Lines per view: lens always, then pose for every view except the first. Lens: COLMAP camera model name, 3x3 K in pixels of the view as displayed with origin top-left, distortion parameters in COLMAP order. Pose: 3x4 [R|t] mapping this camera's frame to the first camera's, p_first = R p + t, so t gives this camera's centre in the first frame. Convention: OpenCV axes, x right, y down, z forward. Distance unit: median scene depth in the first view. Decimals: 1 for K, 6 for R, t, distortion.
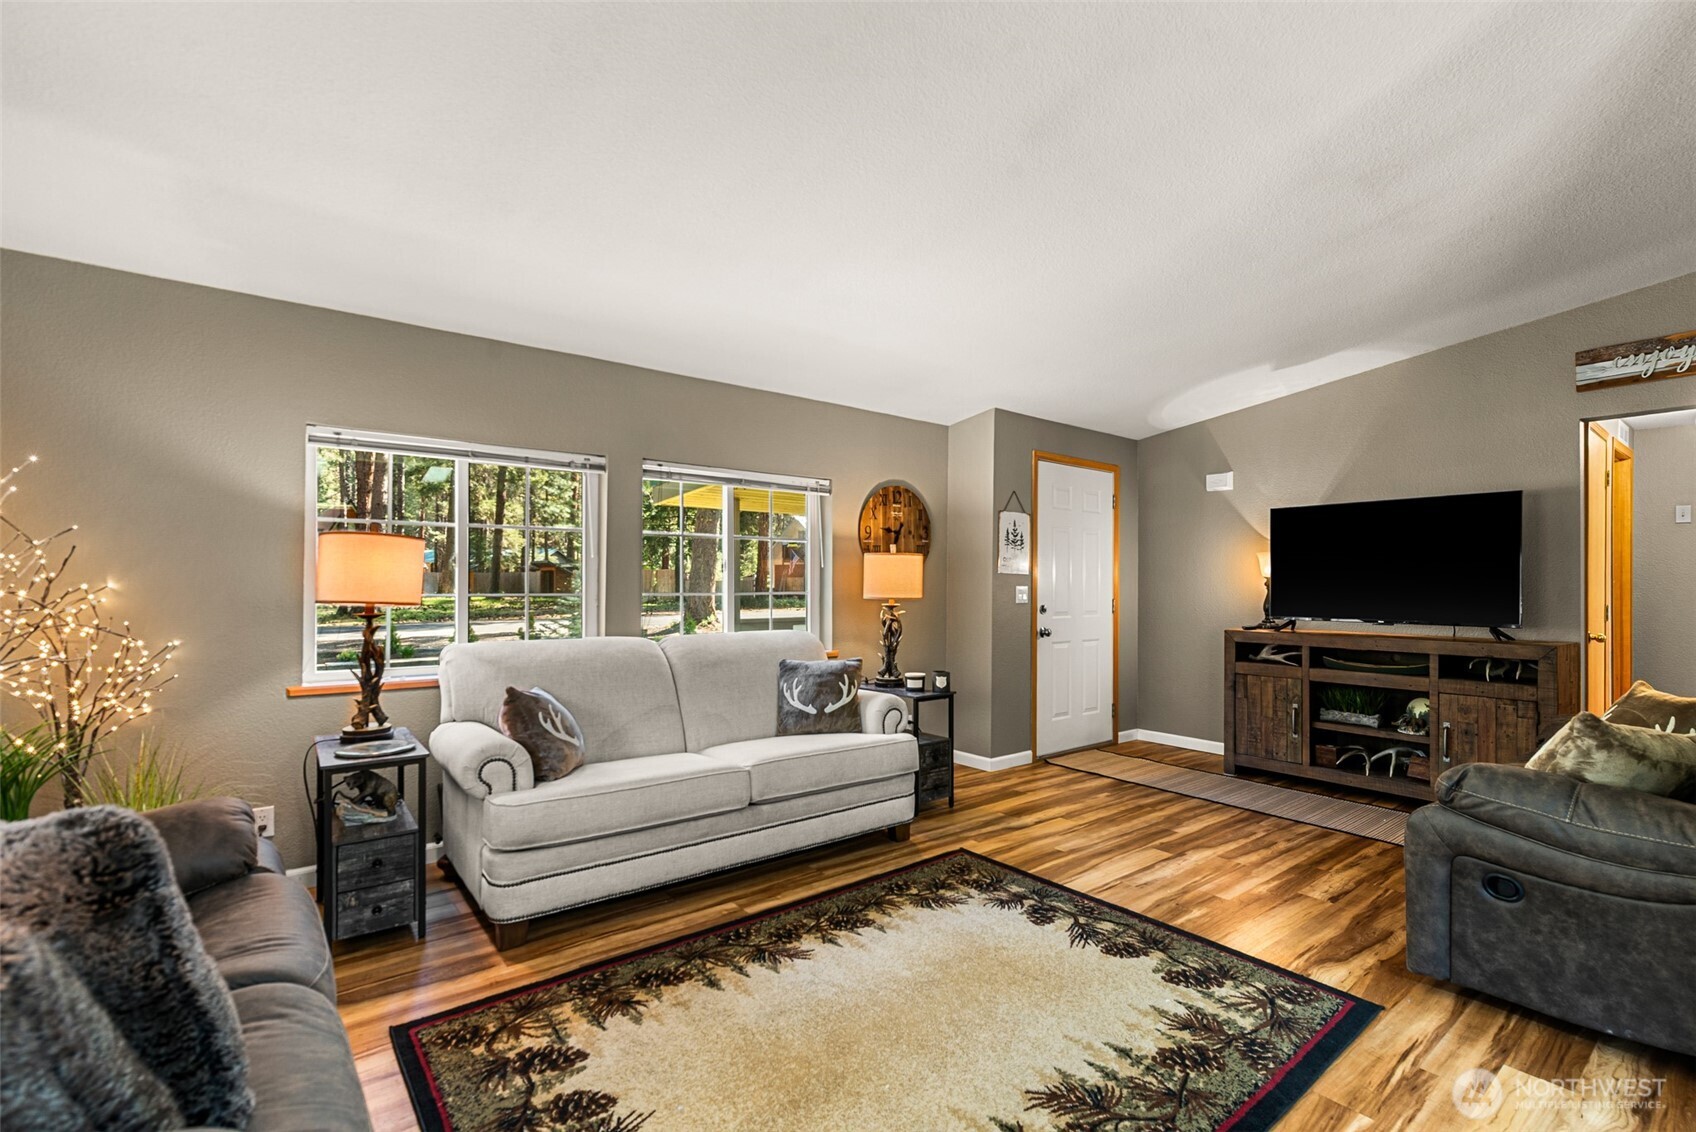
lens RADIAL K [[753.1, 0, 854.8], [0, 753.1, 581.9], [0, 0, 1]] dist [-0.000485, 0.000427]
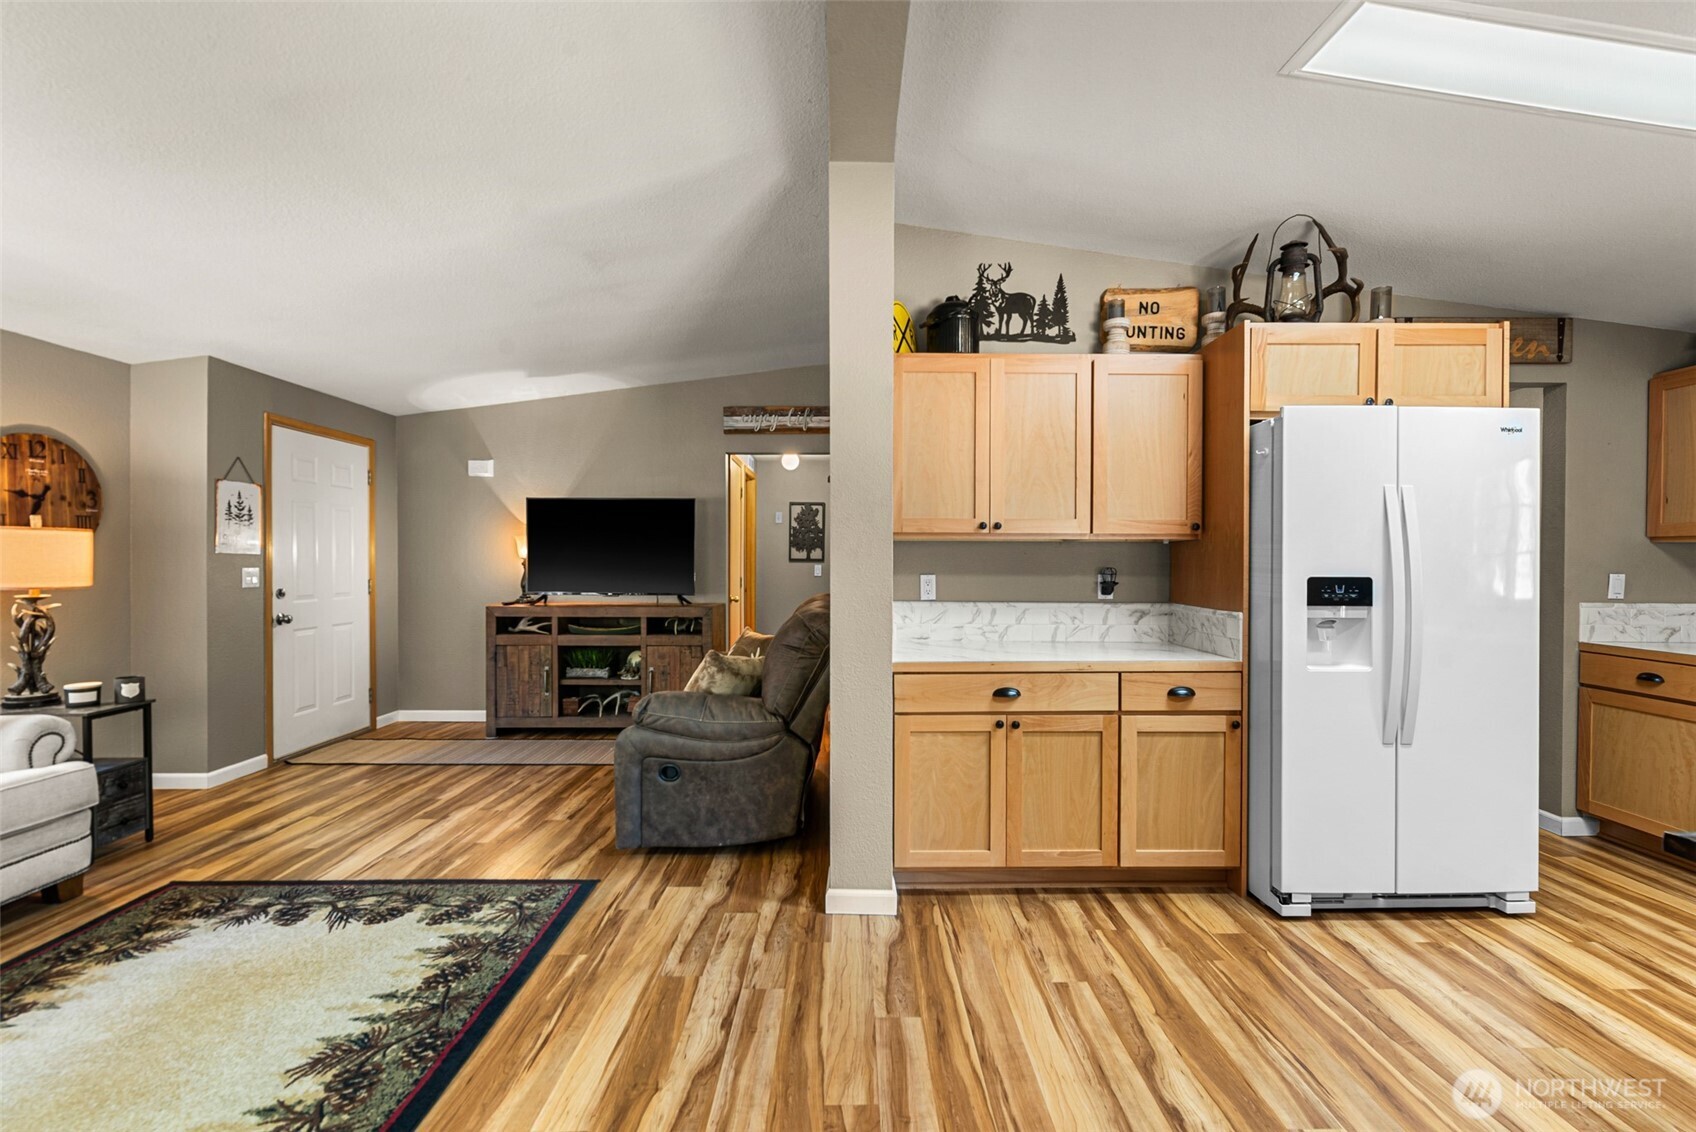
lens RADIAL K [[745.6, 0, 858.6], [0, 745.6, 570.5], [0, 0, 1]] dist [0.001670, -0.000632]
pose [[0.609987, -0.013475, 0.792297, -0.052219], [-0.003615, 0.999798, 0.019786, -0.017408], [-0.792403, -0.014933, 0.609815, -0.129528]]
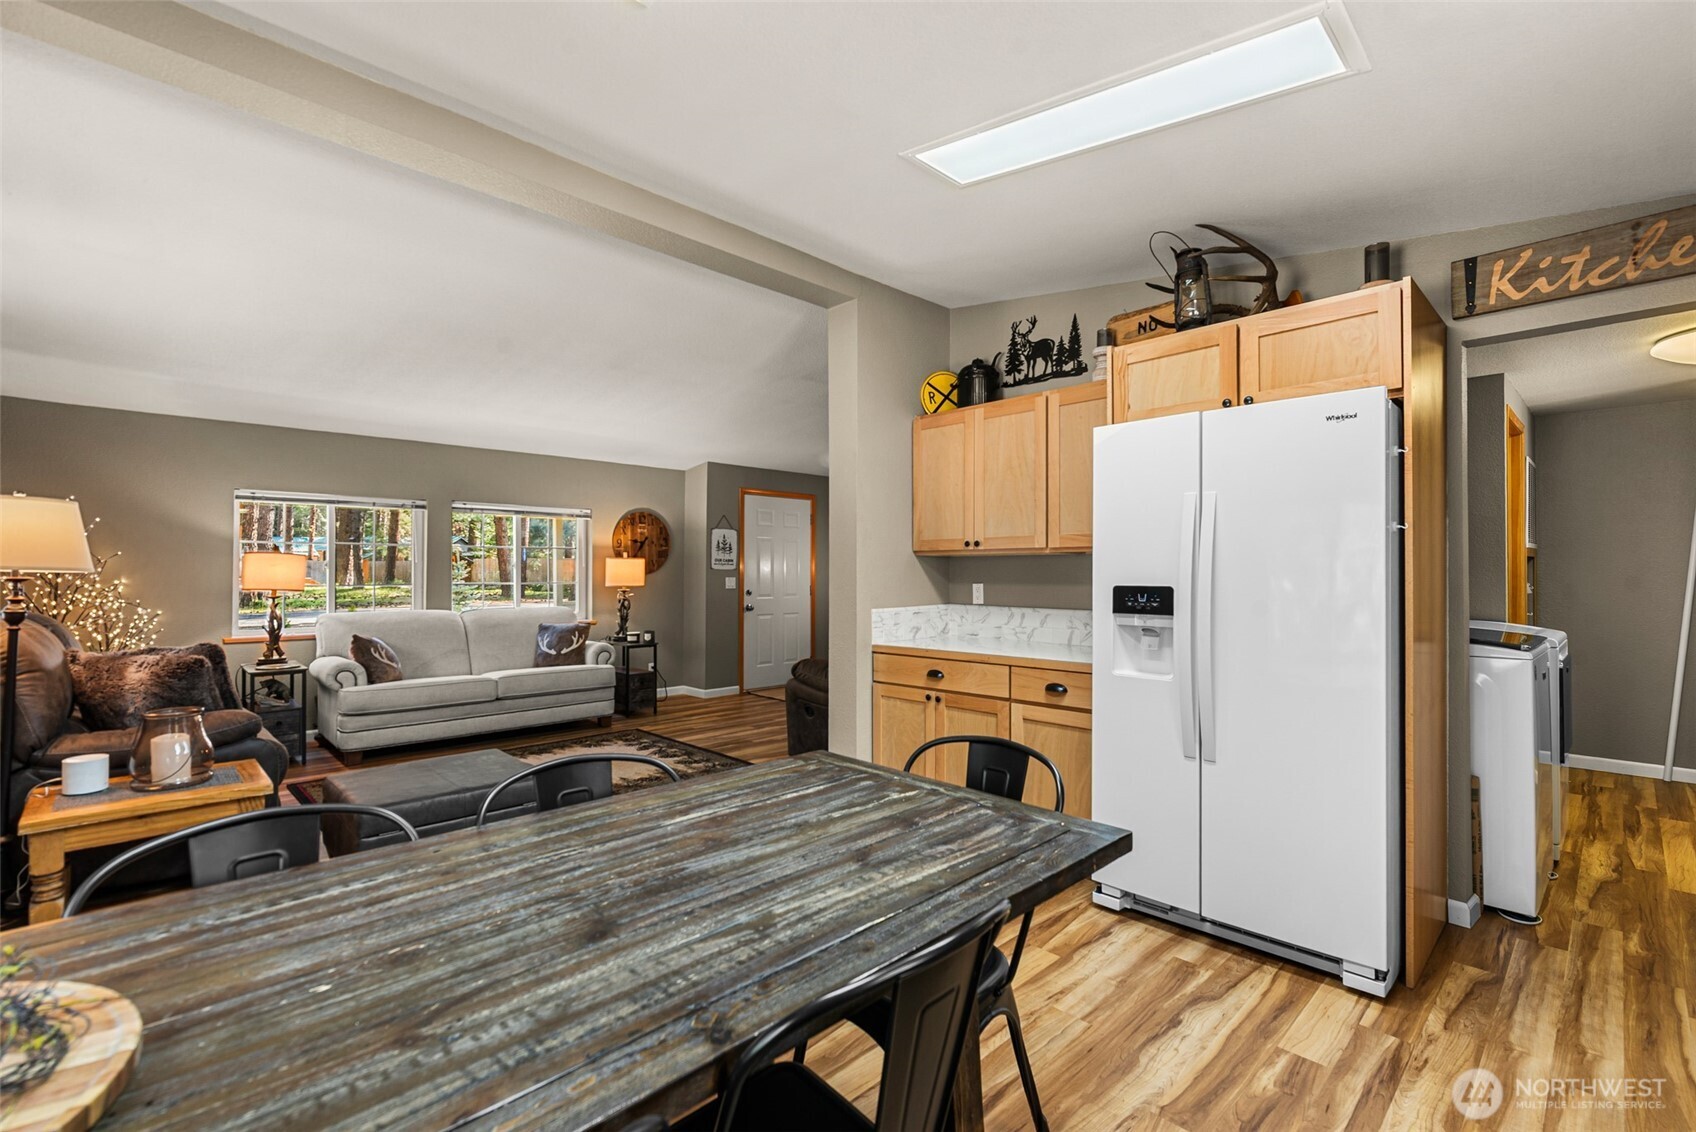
lens RADIAL K [[750.7, 0, 859.4], [0, 750.7, 564.8], [0, 0, 1]] dist [0.000633, -0.000006]
pose [[0.994232, -0.002471, 0.107223, 0.509423], [0.003124, 0.999978, -0.005915, -0.016040], [-0.107206, 0.006215, 0.994217, -0.857230]]
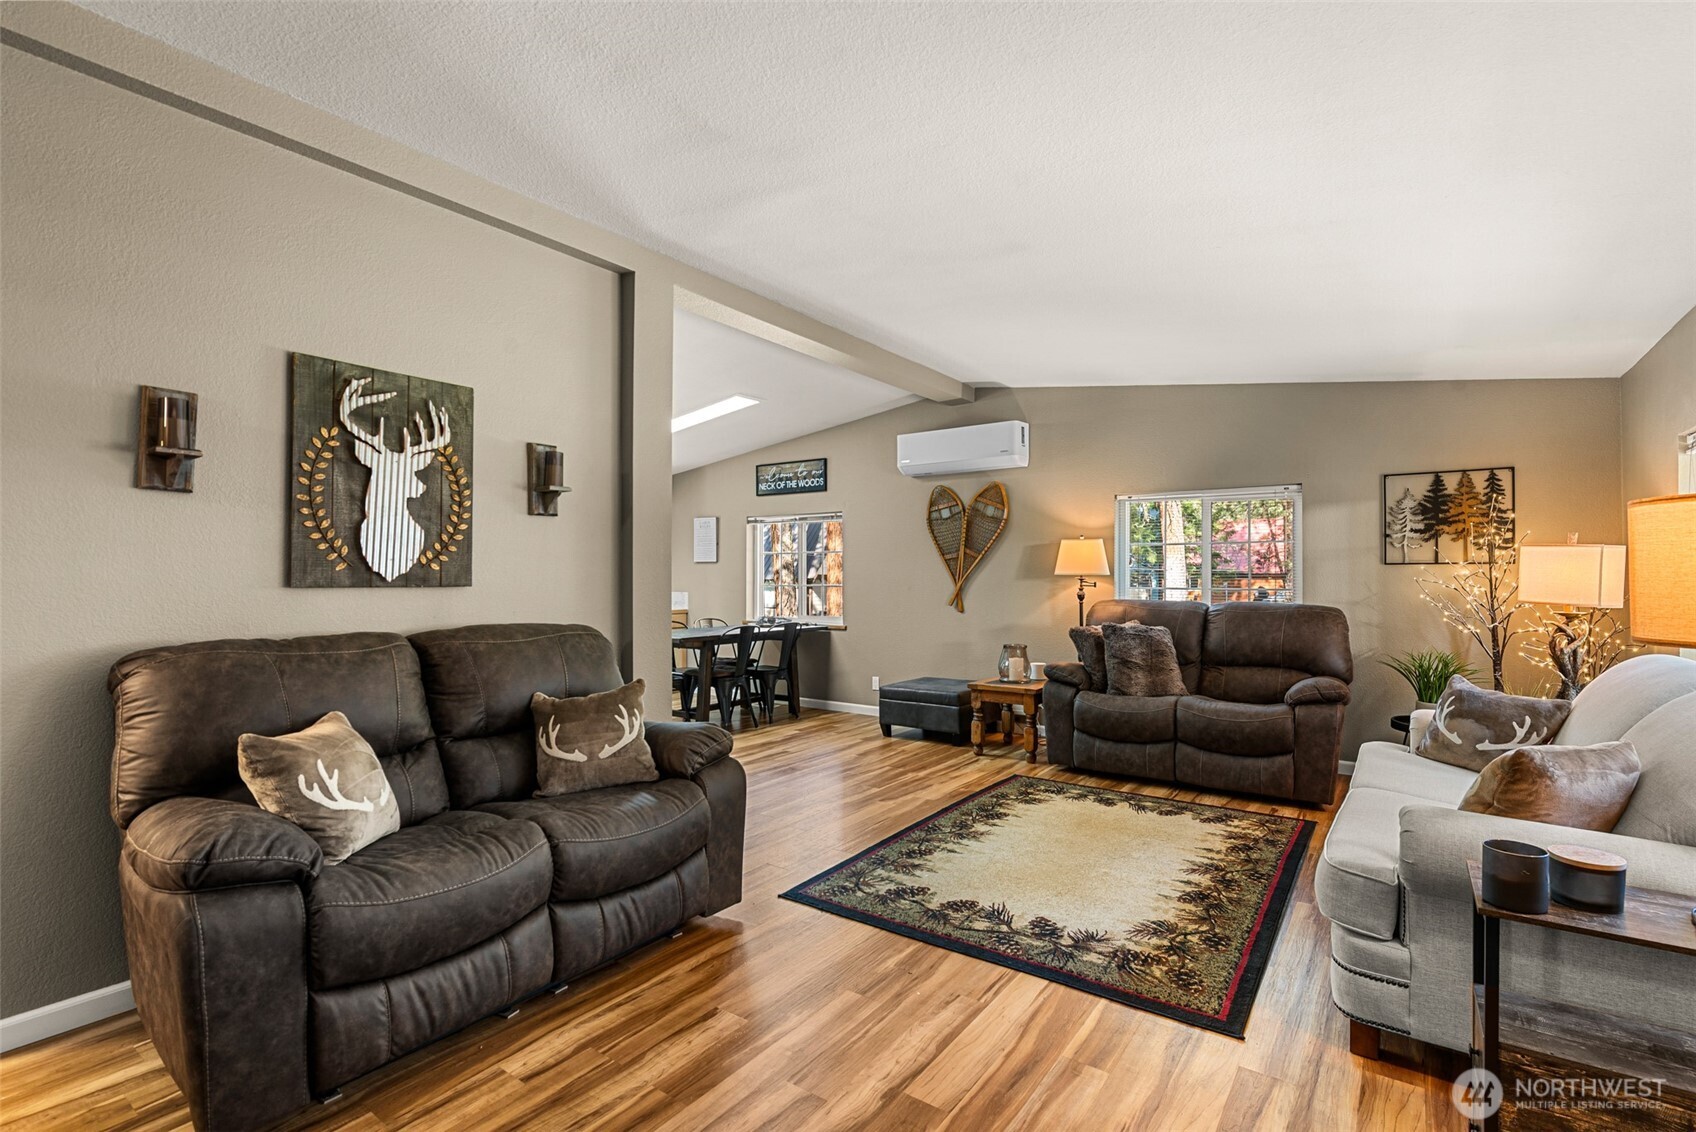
lens RADIAL K [[777.4, 0, 861.2], [0, 777.4, 571.4], [0, 0, 1]] dist [0.001073, -0.000297]
pose [[-0.959013, -0.005050, -0.283315, 0.653403], [-0.002072, 0.999939, -0.010812, -0.004436], [0.283353, -0.009781, -0.958966, 1.631170]]
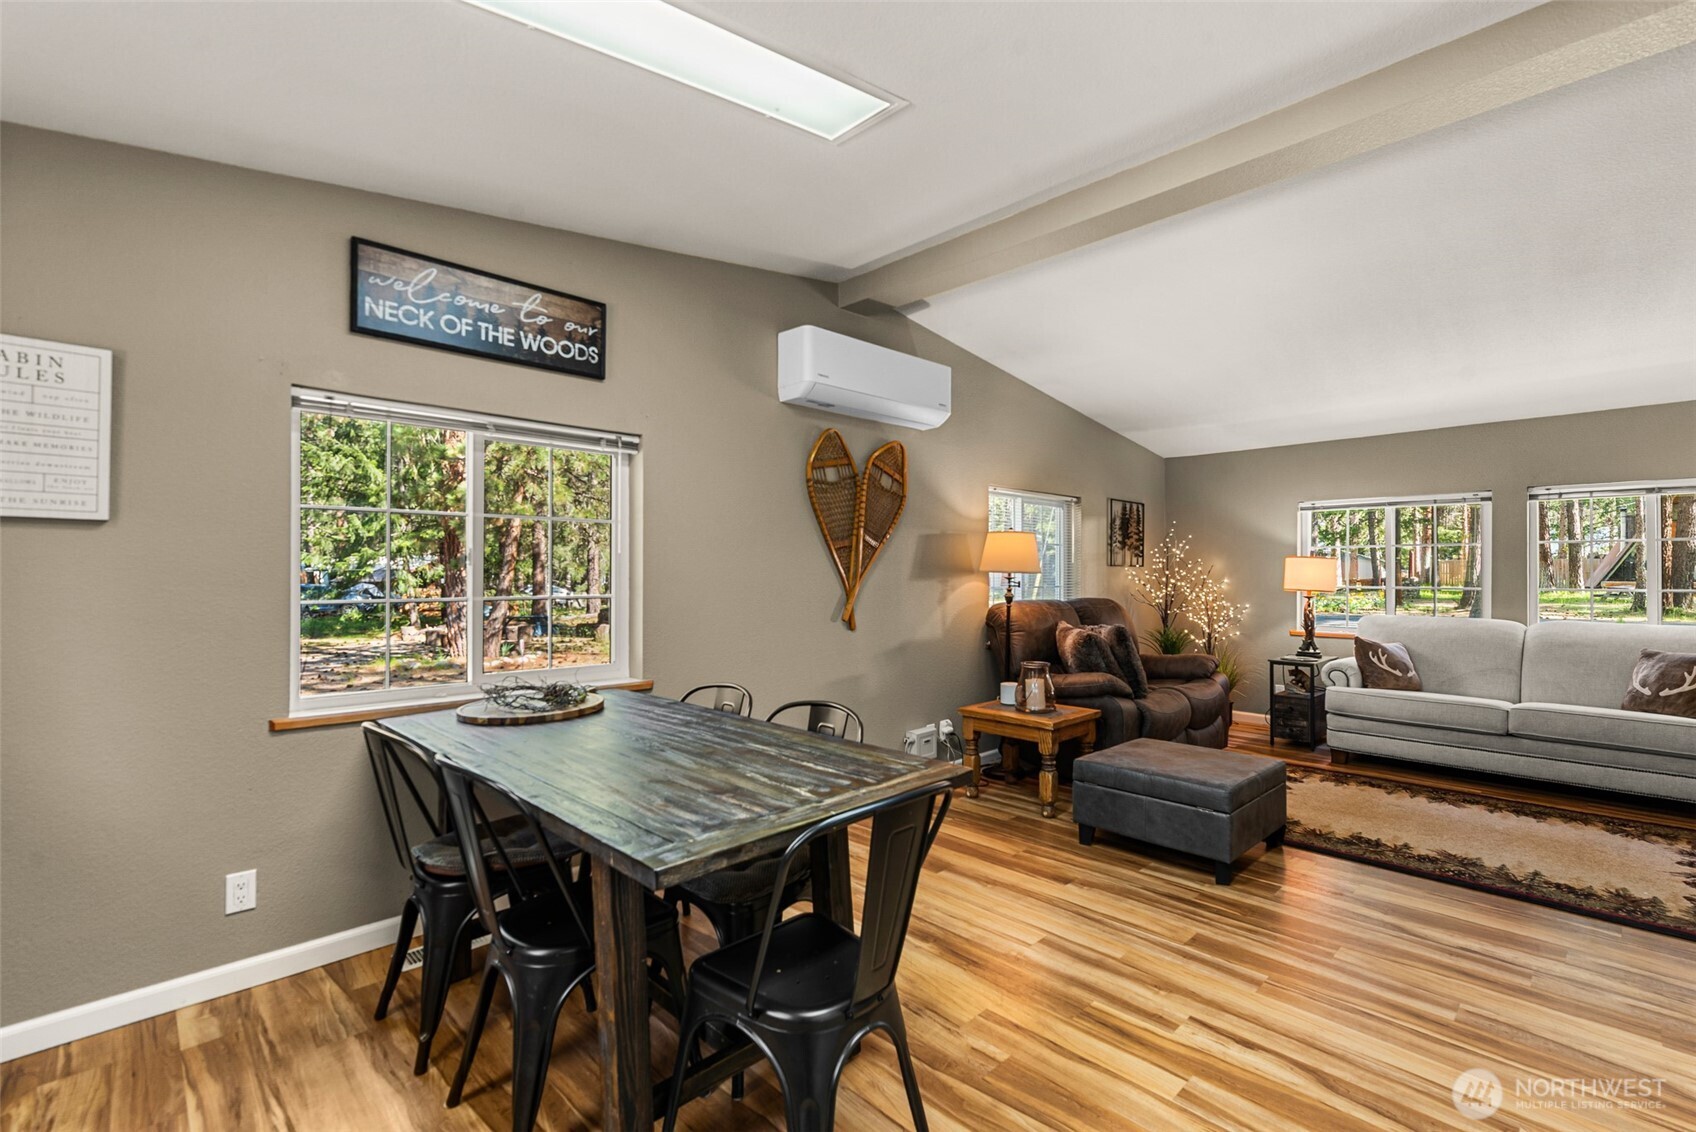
lens RADIAL K [[750.7, 0, 859.4], [0, 750.7, 564.8], [0, 0, 1]] dist [0.000633, -0.000006]
pose [[0.107647, -0.014348, -0.994086, 1.104272], [0.001628, 0.999897, -0.014255, -0.012673], [0.994188, -0.000084, 0.107660, -0.379528]]
